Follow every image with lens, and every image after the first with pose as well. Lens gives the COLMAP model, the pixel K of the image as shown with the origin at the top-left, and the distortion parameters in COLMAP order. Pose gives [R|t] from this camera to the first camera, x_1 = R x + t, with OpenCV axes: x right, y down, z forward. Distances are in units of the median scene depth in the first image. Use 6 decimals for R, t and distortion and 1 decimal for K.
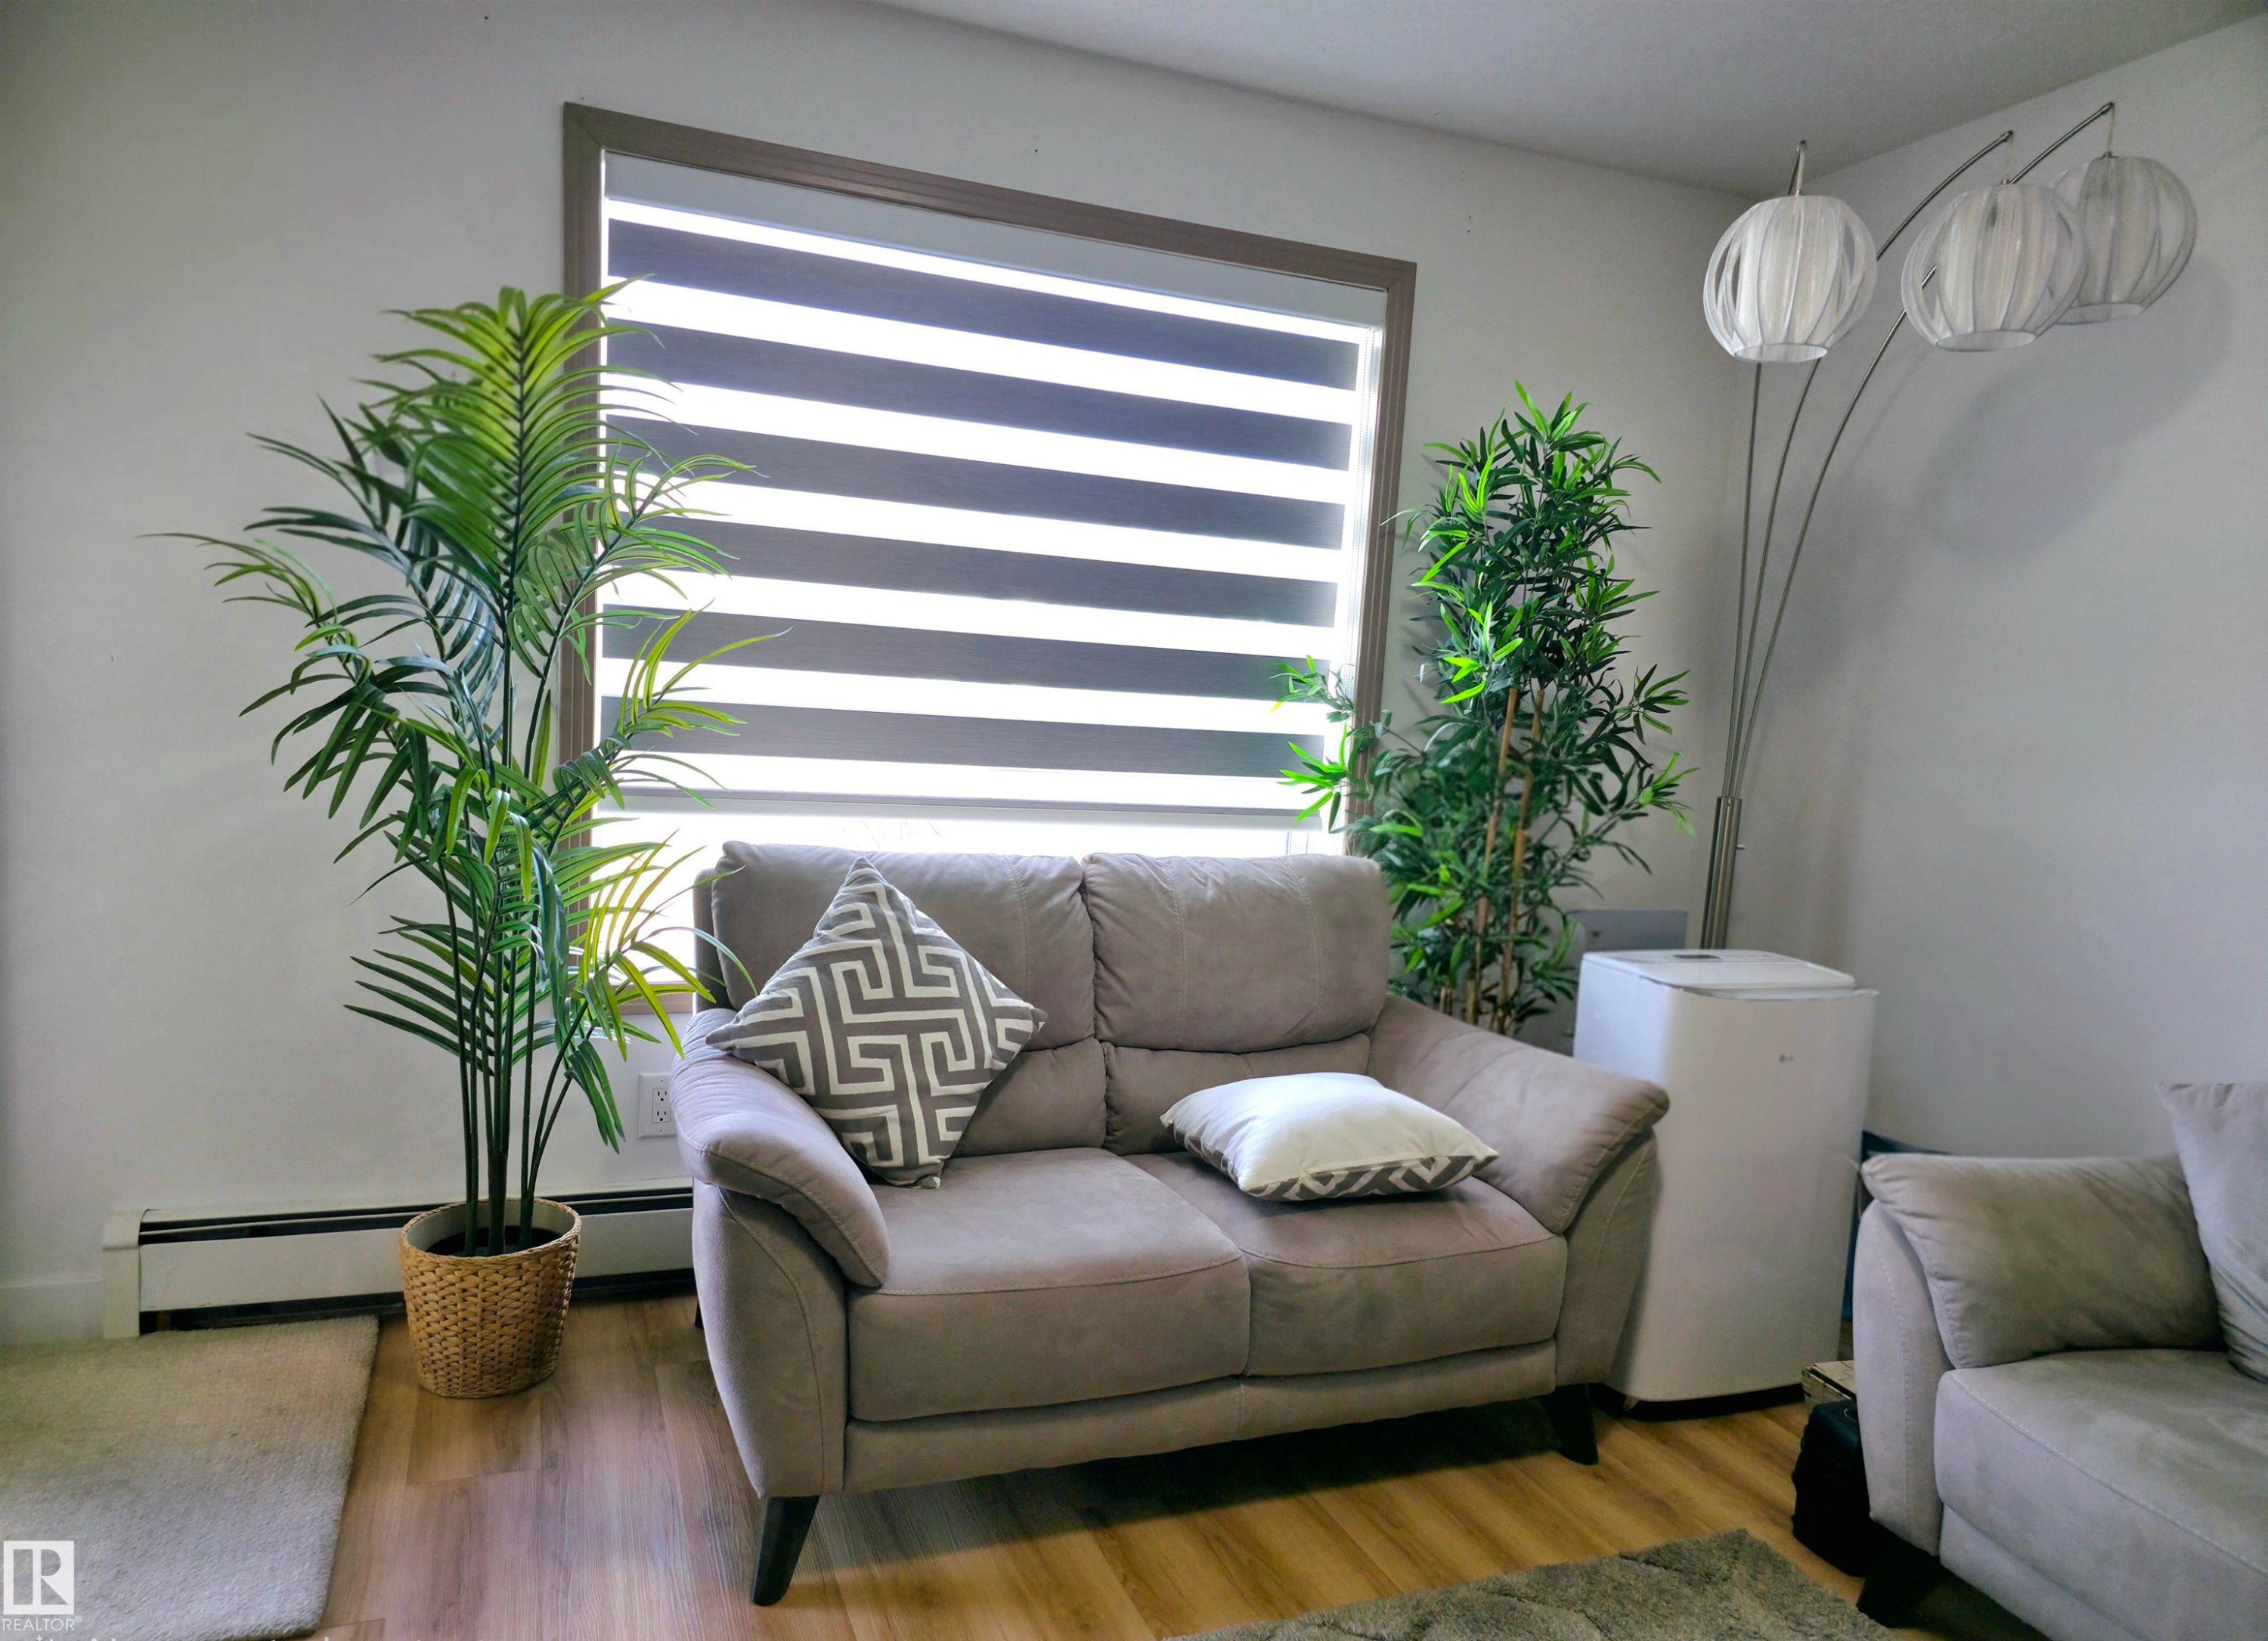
lens RADIAL K [[1484.2, 0, 1136.6], [0, 1484.2, 852.7], [0, 0, 1]] dist [0.034847, -0.003675]
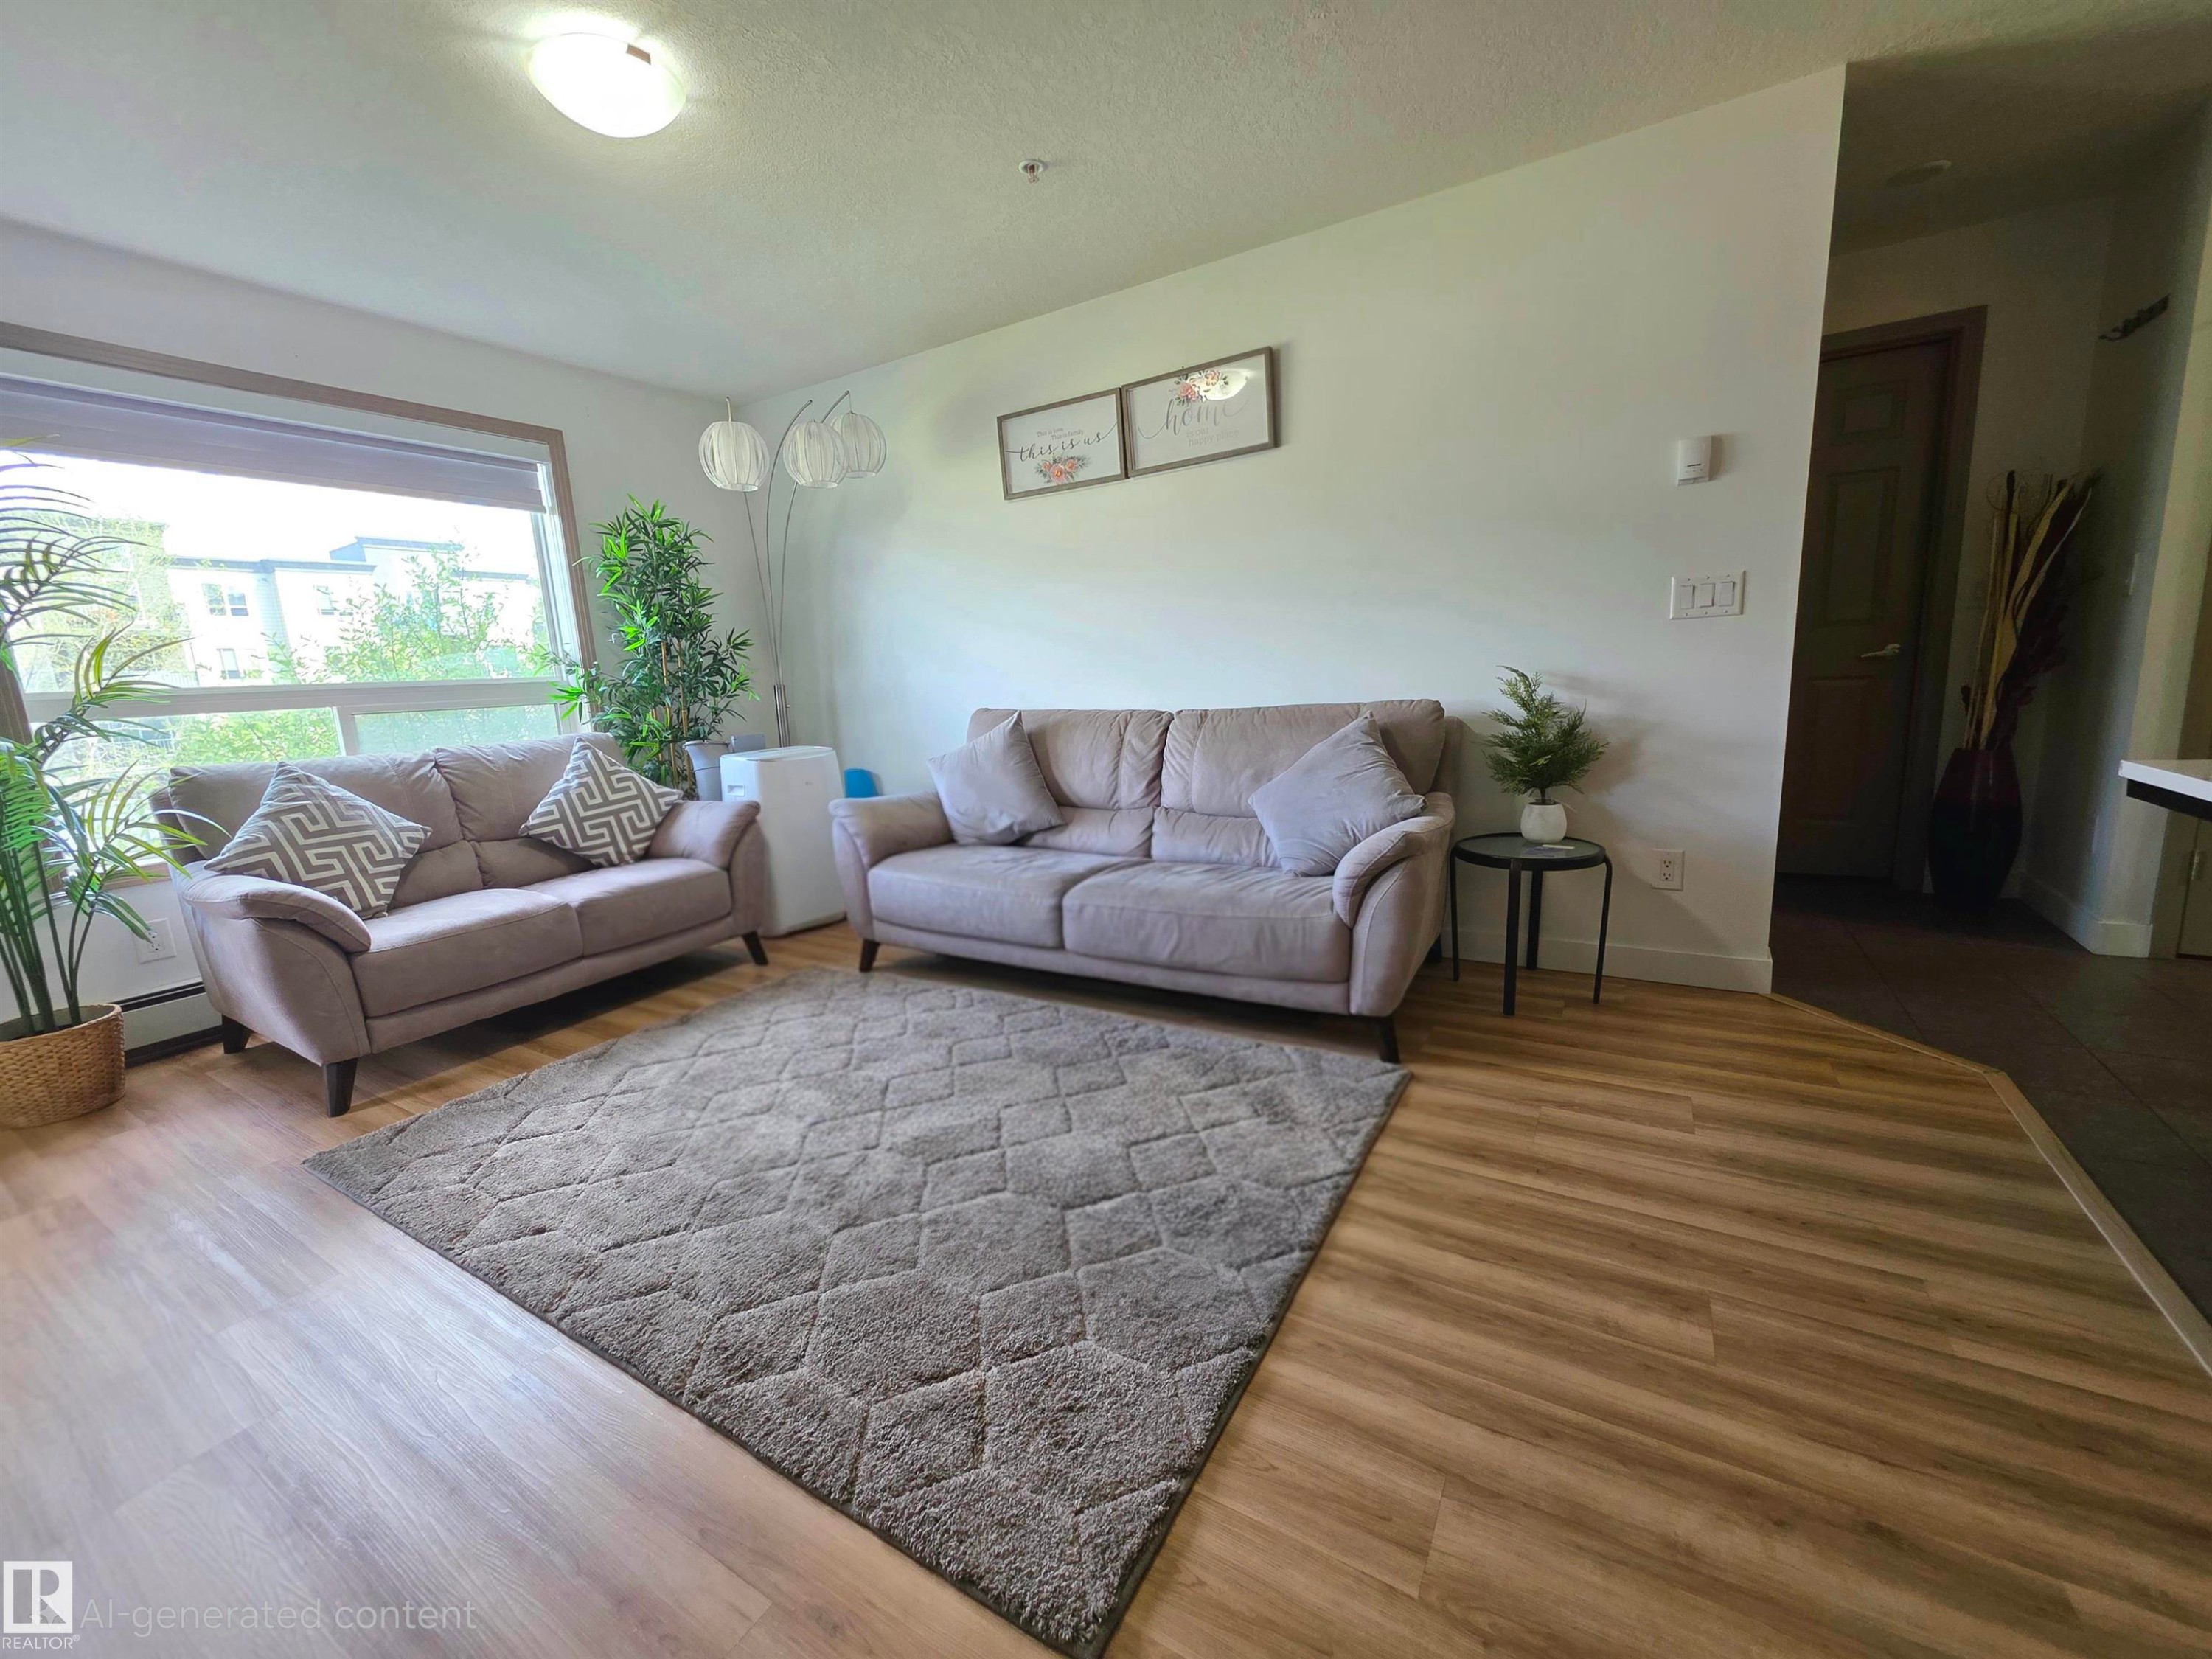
lens RADIAL K [[869.6, 0, 1087.1], [0, 869.6, 826.2], [0, 0, 1]] dist [0.001772, -0.000013]
pose [[0.797662, -0.202862, 0.567963, -0.022406], [0.159663, 0.979162, 0.125497, 0.099745], [-0.581586, -0.009421, 0.813430, -0.410707]]
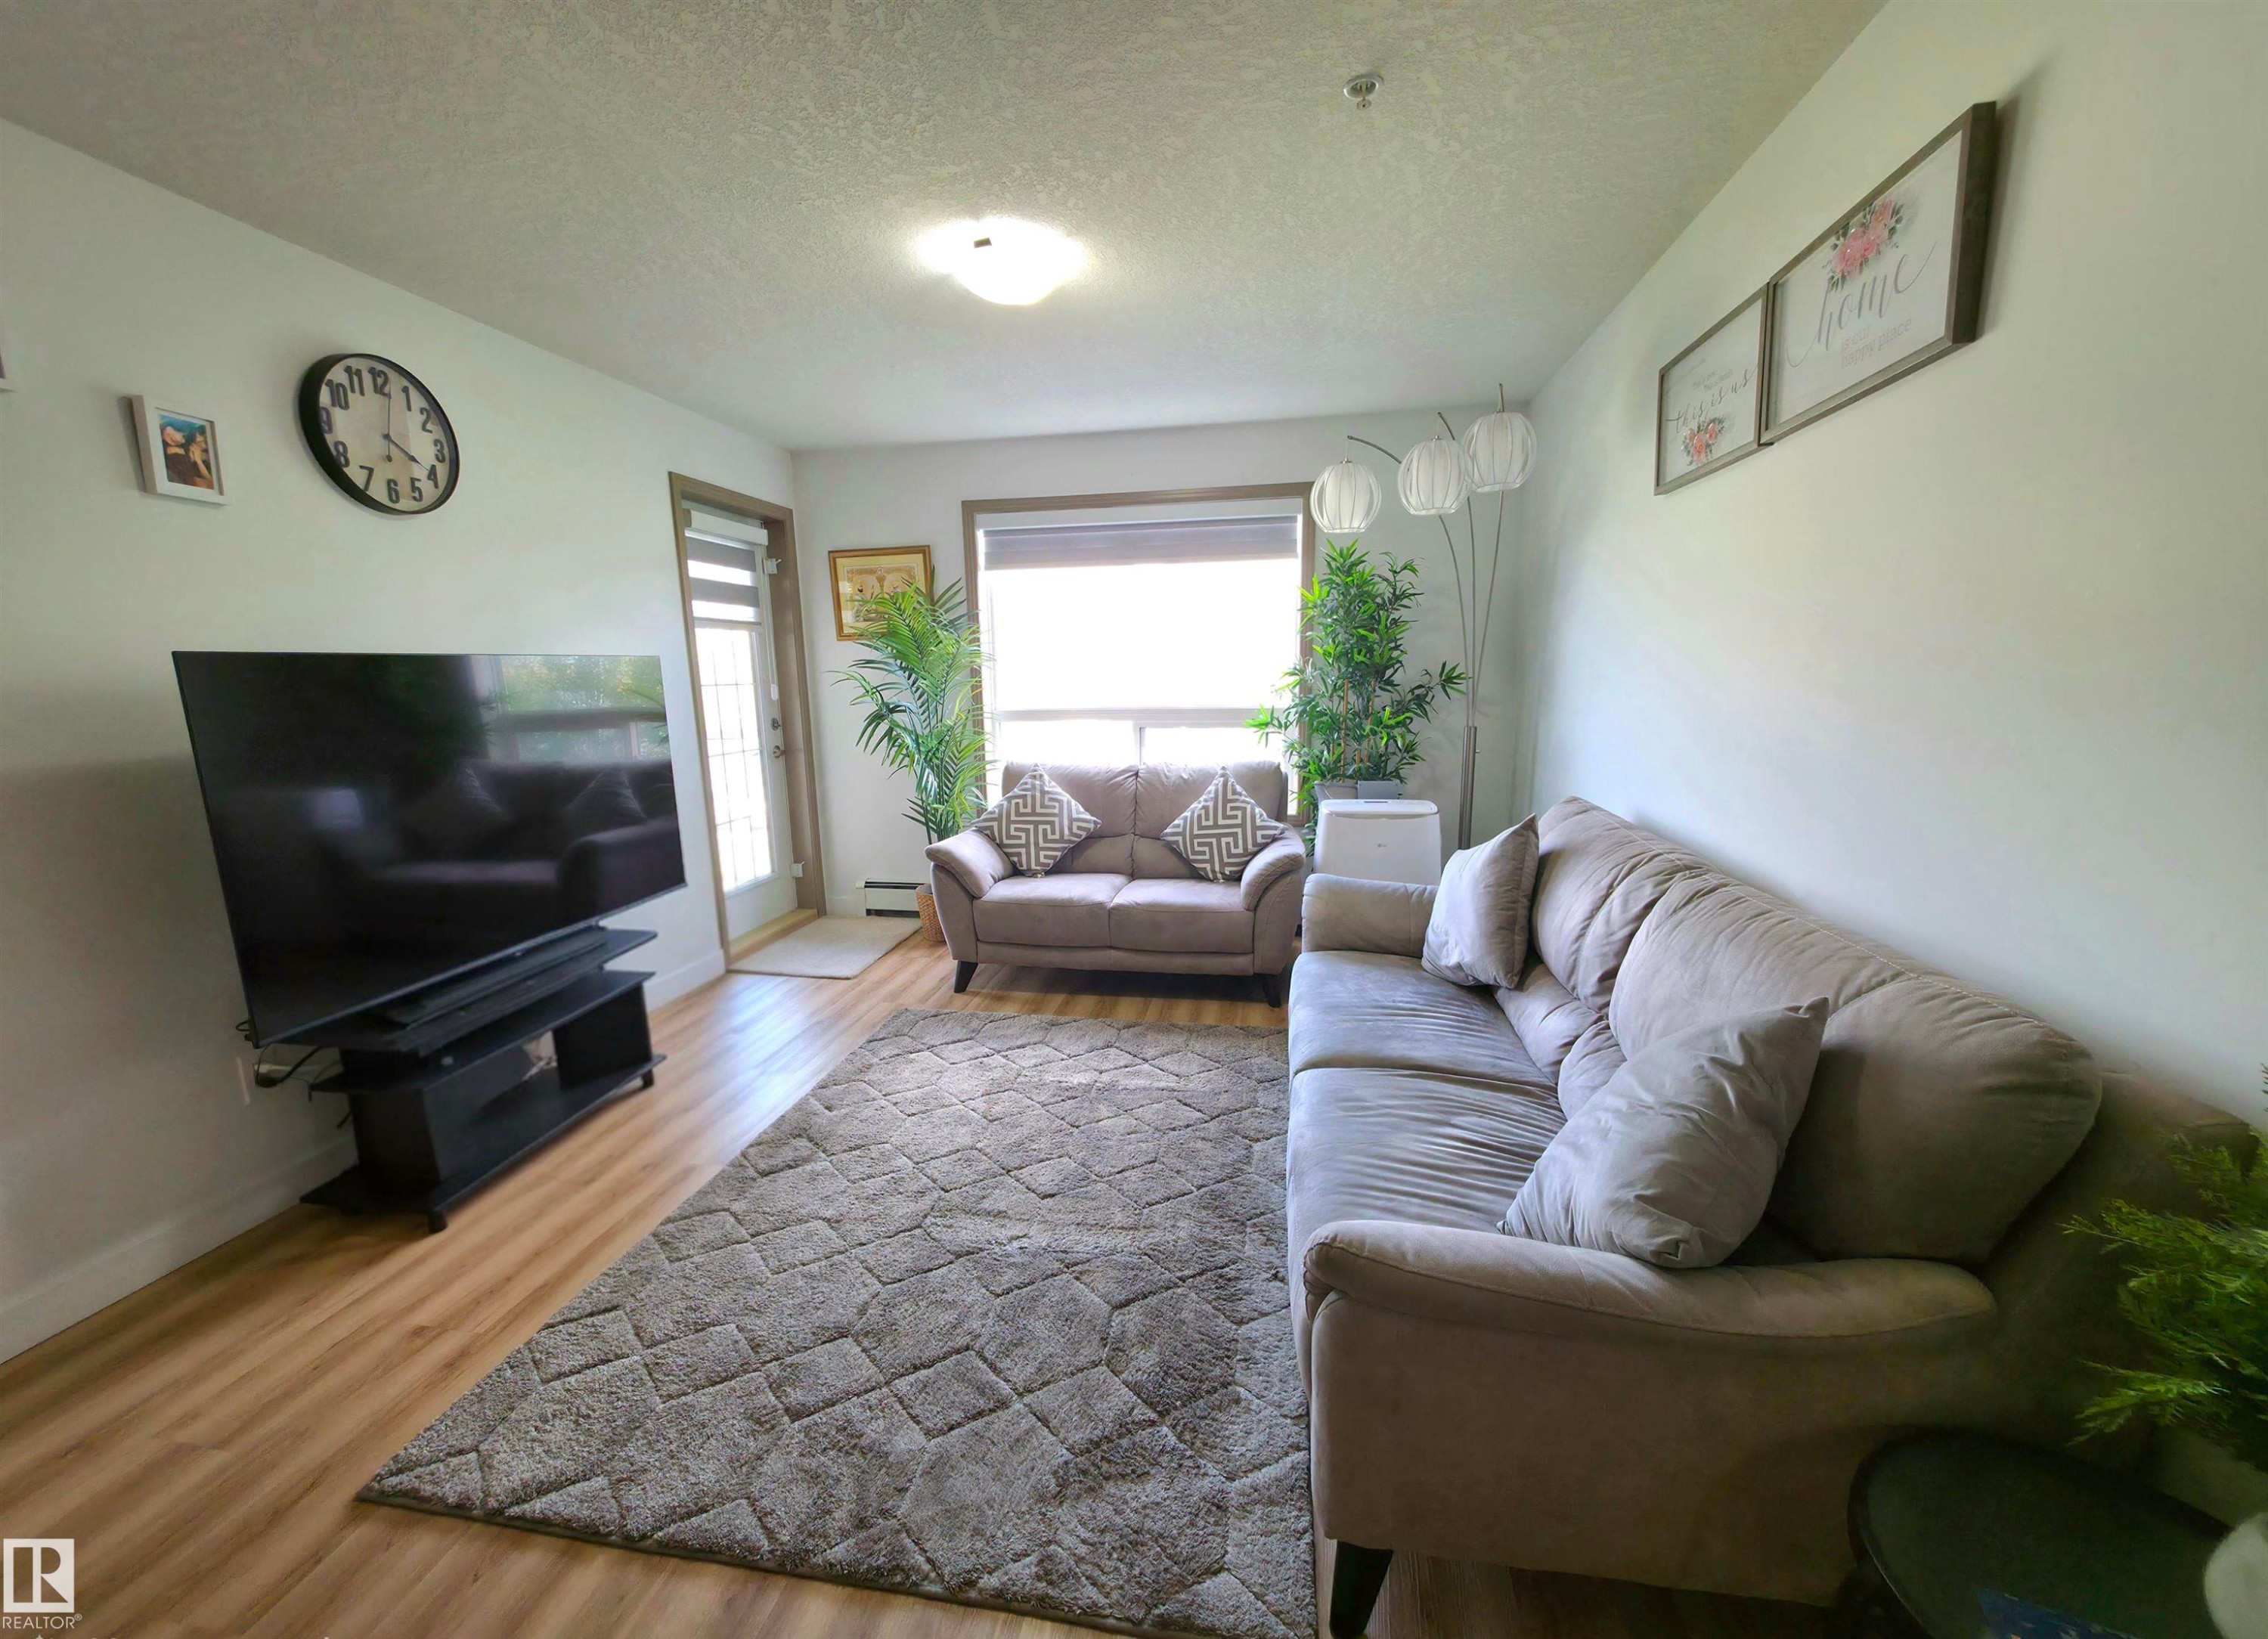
lens RADIAL K [[892.6, 0, 1133.4], [0, 892.6, 848.8], [0, 0, 1]] dist [0.004595, -0.000200]
pose [[0.853631, 0.029184, -0.520060, 0.809840], [0.010030, 0.997323, 0.072430, 0.041665], [0.520782, -0.067044, 0.851053, -0.320639]]
